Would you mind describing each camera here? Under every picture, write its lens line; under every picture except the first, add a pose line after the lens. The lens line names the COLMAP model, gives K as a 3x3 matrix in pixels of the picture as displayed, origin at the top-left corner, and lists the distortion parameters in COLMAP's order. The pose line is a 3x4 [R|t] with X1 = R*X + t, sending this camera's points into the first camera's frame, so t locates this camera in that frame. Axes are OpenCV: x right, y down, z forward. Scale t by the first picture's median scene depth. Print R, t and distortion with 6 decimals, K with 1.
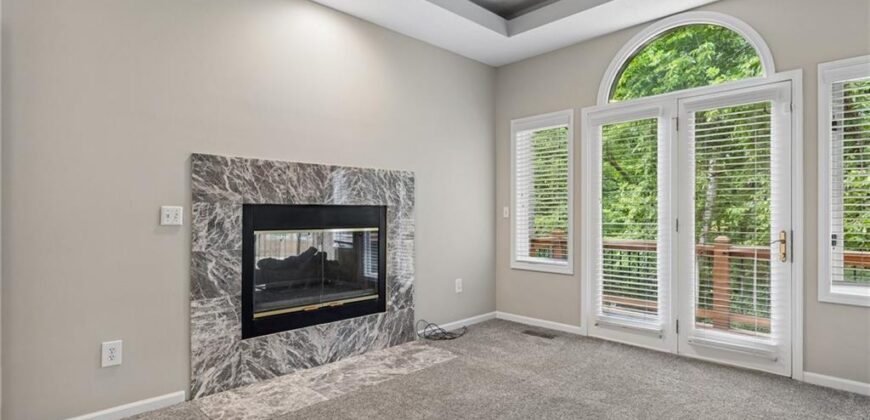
lens RADIAL K [[449.6, 0, 436.4], [0, 449.6, 209.0], [0, 0, 1]] dist [0.007476, -0.000355]
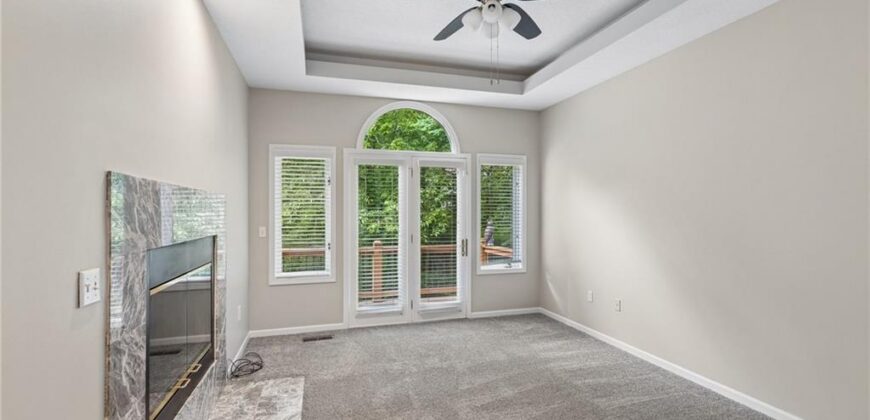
lens RADIAL K [[390.9, 0, 434.4], [0, 390.9, 210.9], [0, 0, 1]] dist [0.004812, 0.000222]
pose [[0.466170, 0.002488, 0.884692, -0.697052], [-0.006756, 0.999977, 0.000748, -0.068395], [-0.884670, -0.006326, 0.466176, 0.359673]]
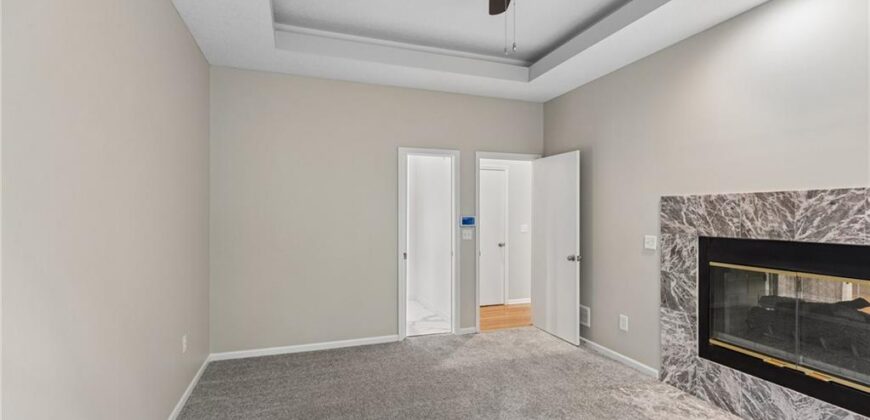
lens RADIAL K [[390.9, 0, 433.0], [0, 390.9, 213.8], [0, 0, 1]] dist [0.004812, 0.000222]
pose [[-0.426852, -0.000811, -0.904321, 0.704155], [0.005562, 0.999978, -0.003523, -0.064149], [0.904304, -0.006534, -0.426839, 0.781060]]
